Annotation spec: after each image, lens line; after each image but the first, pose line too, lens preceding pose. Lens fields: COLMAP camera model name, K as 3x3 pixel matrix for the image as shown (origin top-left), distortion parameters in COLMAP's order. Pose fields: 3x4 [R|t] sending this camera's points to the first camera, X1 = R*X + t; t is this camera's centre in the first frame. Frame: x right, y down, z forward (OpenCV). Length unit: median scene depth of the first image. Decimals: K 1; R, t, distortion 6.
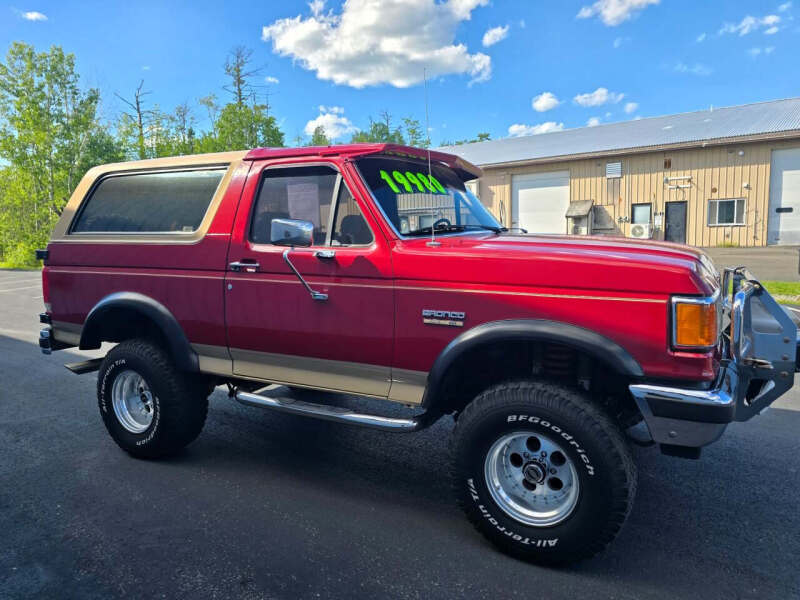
lens RADIAL K [[553.7, 0, 414.6], [0, 553.7, 297.6], [0, 0, 1]] dist [0.060225, -0.044271]
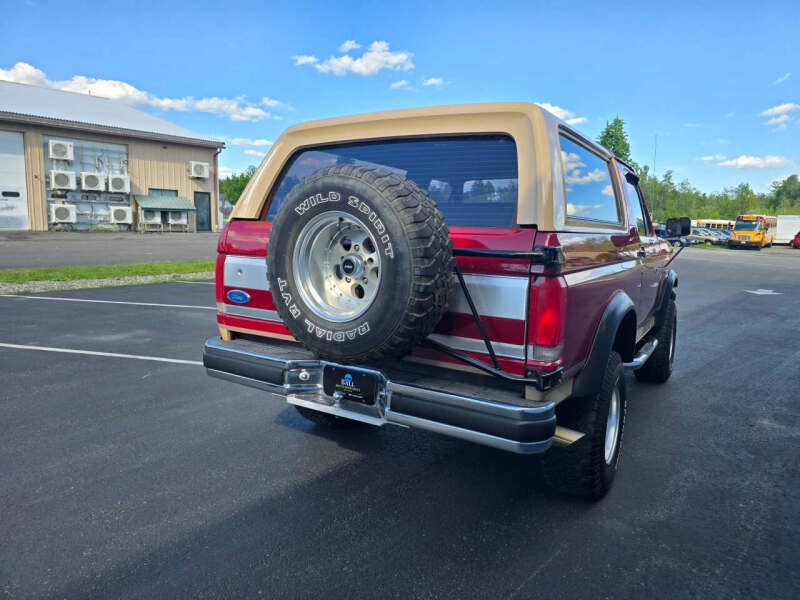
lens RADIAL K [[553.4, 0, 403.8], [0, 553.4, 300.9], [0, 0, 1]] dist [0.078155, -0.074166]
pose [[0.042395, -0.123994, 0.991377, -1.260345], [0.090509, 0.988666, 0.119785, -0.117345], [-0.994993, 0.084650, 0.053137, 1.197726]]
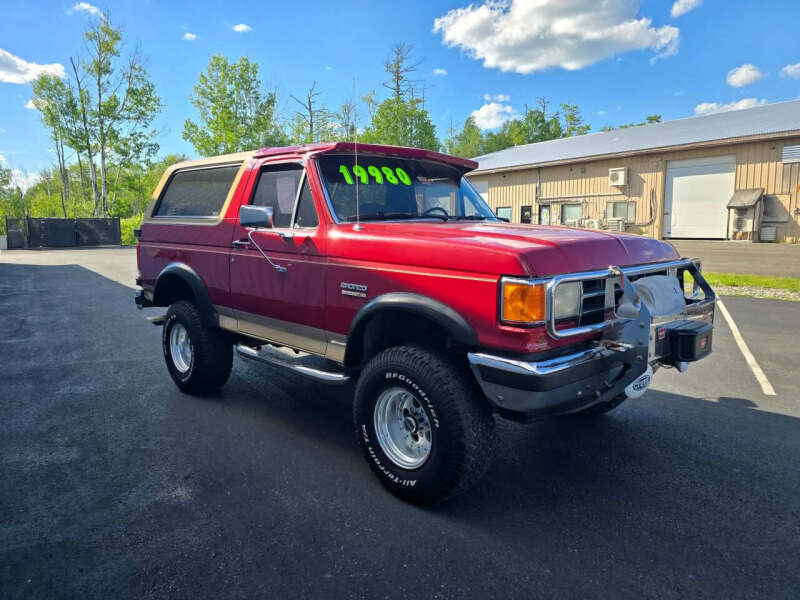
lens RADIAL K [[553.4, 0, 403.8], [0, 553.4, 300.9], [0, 0, 1]] dist [0.078155, -0.074166]
pose [[0.955669, 0.055561, -0.289152, 0.339953], [-0.049043, 0.998354, 0.029746, 0.013264], [0.290329, -0.014246, 0.956821, -0.076158]]
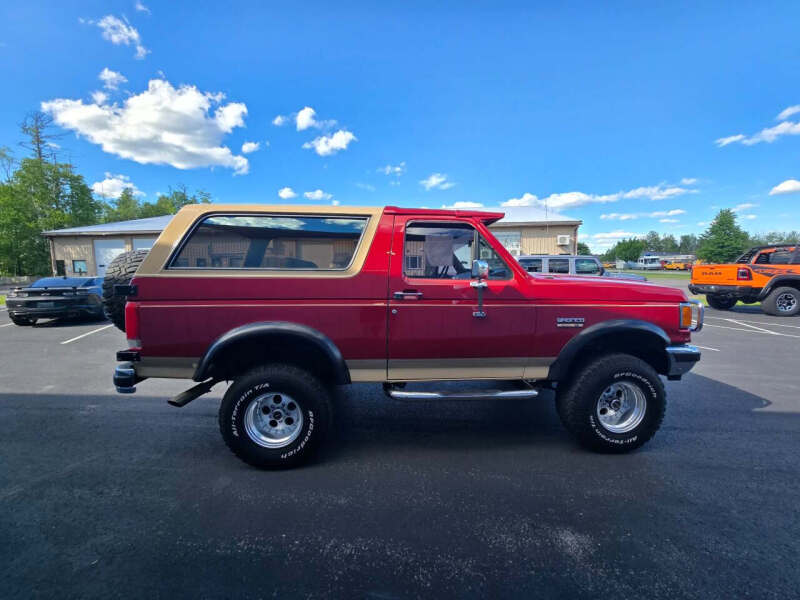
lens RADIAL K [[329.0, 0, 400.0], [0, 329.0, 300.0], [0, 0, 1]] dist [0.004106, 0.000327]
pose [[0.851293, -0.036759, 0.523402, -0.597777], [0.051943, 0.998547, -0.014354, -0.028557], [-0.522113, 0.039407, 0.851965, 0.292775]]
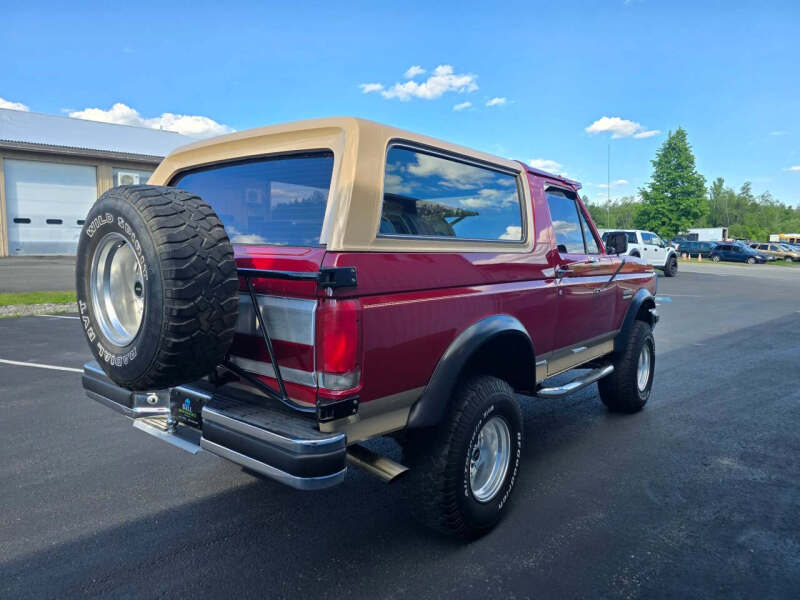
lens RADIAL K [[551.0, 0, 397.2], [0, 551.0, 301.8], [0, 0, 1]] dist [0.069768, -0.063811]
pose [[0.177257, -0.090673, 0.979979, -1.196338], [0.102080, 0.992070, 0.073327, -0.091197], [-0.978856, 0.087039, 0.185107, 0.927942]]
